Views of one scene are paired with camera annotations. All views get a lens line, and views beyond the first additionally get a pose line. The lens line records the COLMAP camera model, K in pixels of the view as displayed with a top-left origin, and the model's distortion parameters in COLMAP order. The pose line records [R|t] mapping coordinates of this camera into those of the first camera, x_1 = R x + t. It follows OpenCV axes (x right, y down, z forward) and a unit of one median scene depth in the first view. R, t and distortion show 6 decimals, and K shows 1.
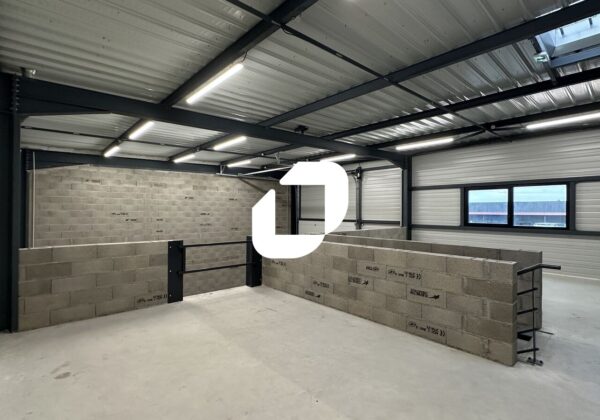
lens RADIAL K [[296.3, 0, 298.9], [0, 296.3, 210.5], [0, 0, 1]] dist [0.000042, 0.000919]
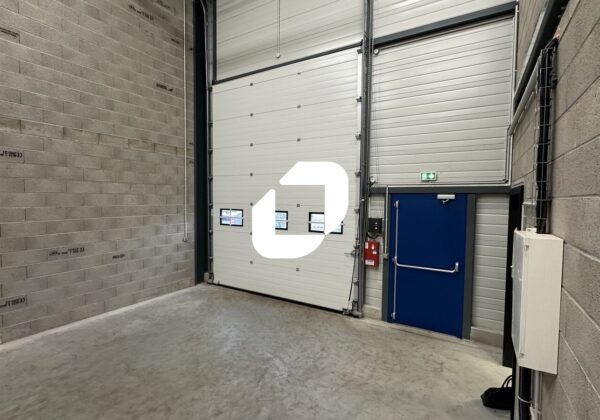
lens RADIAL K [[296.3, 0, 300.7], [0, 296.3, 210.2], [0, 0, 1]] dist [0.000042, 0.000919]
pose [[0.955273, -0.009188, 0.295581, -0.009322], [-0.007007, 0.998533, 0.053684, 0.276658], [-0.295641, -0.053354, 0.953808, 0.705167]]
